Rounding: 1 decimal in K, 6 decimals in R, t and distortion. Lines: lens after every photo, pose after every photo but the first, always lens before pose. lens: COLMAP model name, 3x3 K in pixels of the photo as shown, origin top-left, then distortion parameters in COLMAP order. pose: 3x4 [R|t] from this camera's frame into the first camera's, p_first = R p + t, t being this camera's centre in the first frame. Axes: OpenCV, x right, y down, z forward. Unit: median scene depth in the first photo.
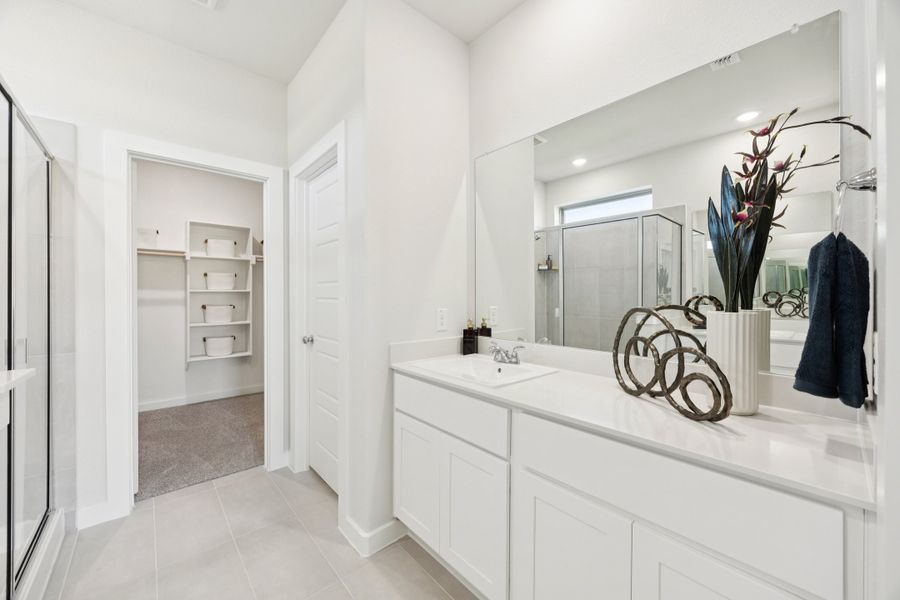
lens RADIAL K [[346.7, 0, 455.6], [0, 346.7, 297.3], [0, 0, 1]] dist [0.002601, 0.000169]
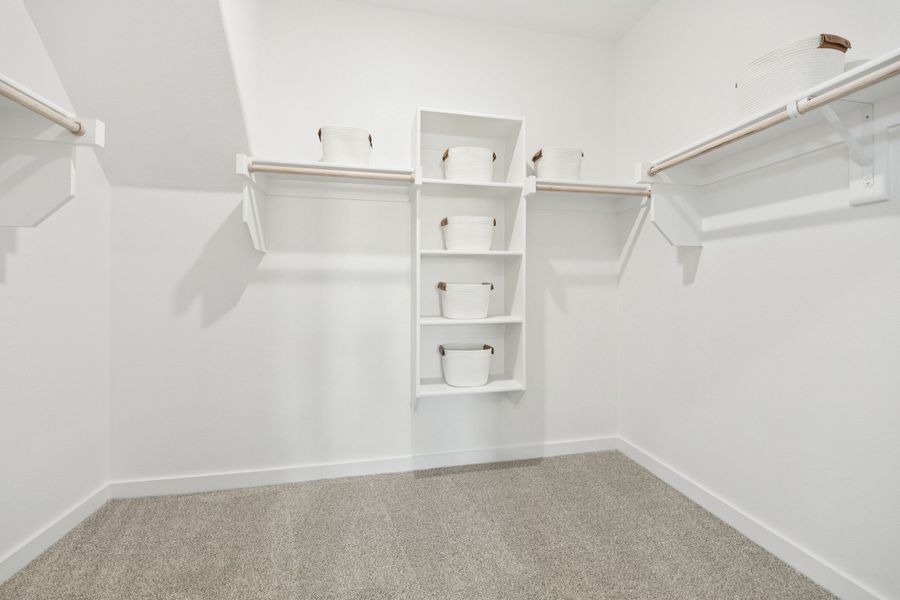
lens RADIAL K [[346.7, 0, 446.0], [0, 346.7, 296.5], [0, 0, 1]] dist [0.002601, 0.000169]
pose [[0.869339, 0.009815, -0.494119, -0.471313], [-0.005414, 0.999932, 0.010337, 0.037807], [0.494187, -0.006311, 0.869333, 0.567703]]
